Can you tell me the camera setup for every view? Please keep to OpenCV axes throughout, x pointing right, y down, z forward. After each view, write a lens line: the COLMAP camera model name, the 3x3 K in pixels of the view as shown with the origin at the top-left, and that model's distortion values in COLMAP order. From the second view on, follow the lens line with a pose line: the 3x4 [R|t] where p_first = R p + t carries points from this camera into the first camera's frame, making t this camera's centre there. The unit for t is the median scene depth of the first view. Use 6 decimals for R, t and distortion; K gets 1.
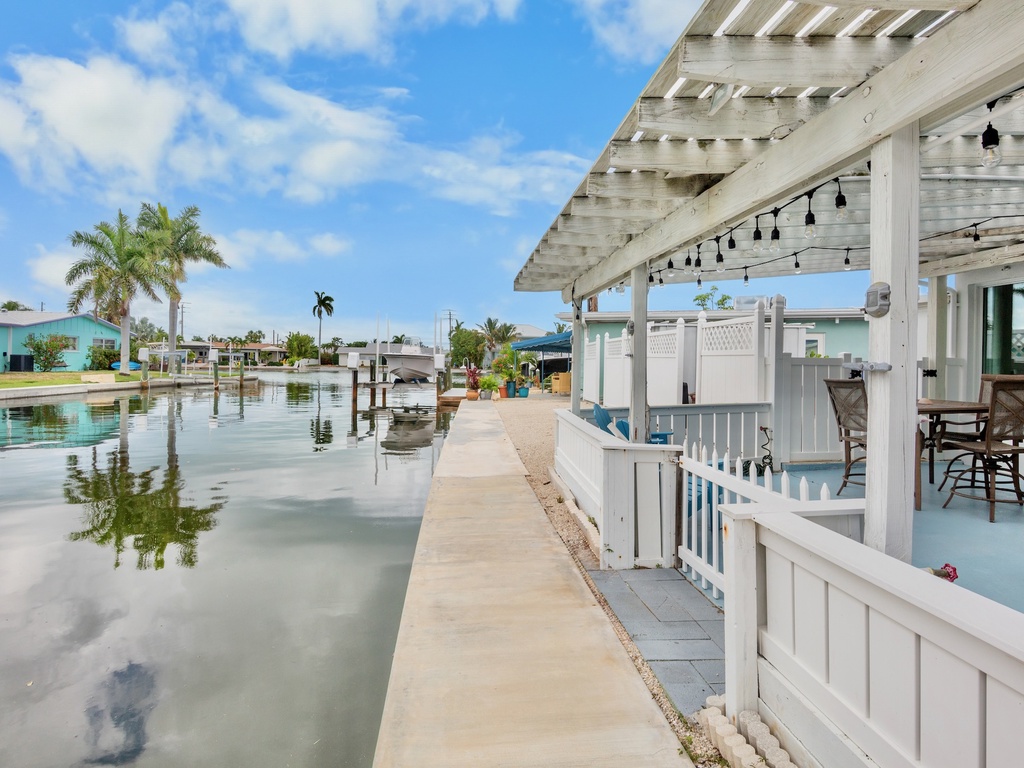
lens RADIAL K [[590.2, 0, 498.1], [0, 590.2, 368.8], [0, 0, 1]] dist [-0.015915, -0.001249]
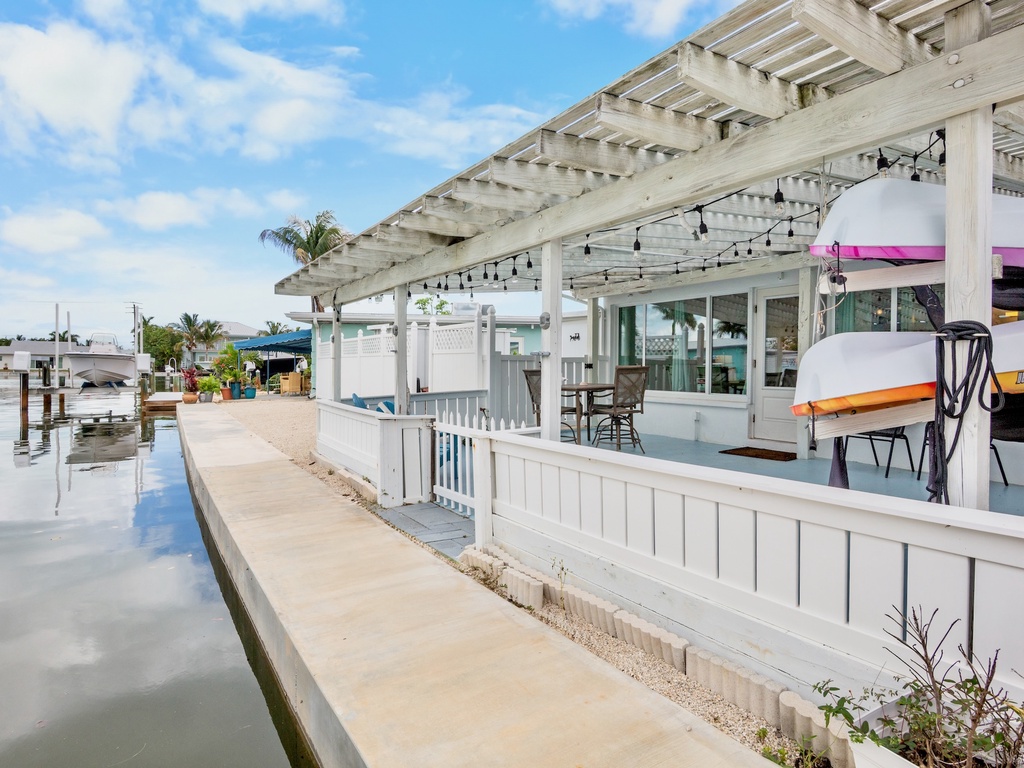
lens RADIAL K [[613.9, 0, 512.0], [0, 613.9, 384.0], [0, 0, 1]] dist [0.001303, -0.000419]
pose [[0.883233, -0.020269, 0.468495, -0.134918], [0.010442, 0.999668, 0.023564, 0.014915], [-0.468817, -0.015920, 0.883152, -0.246044]]
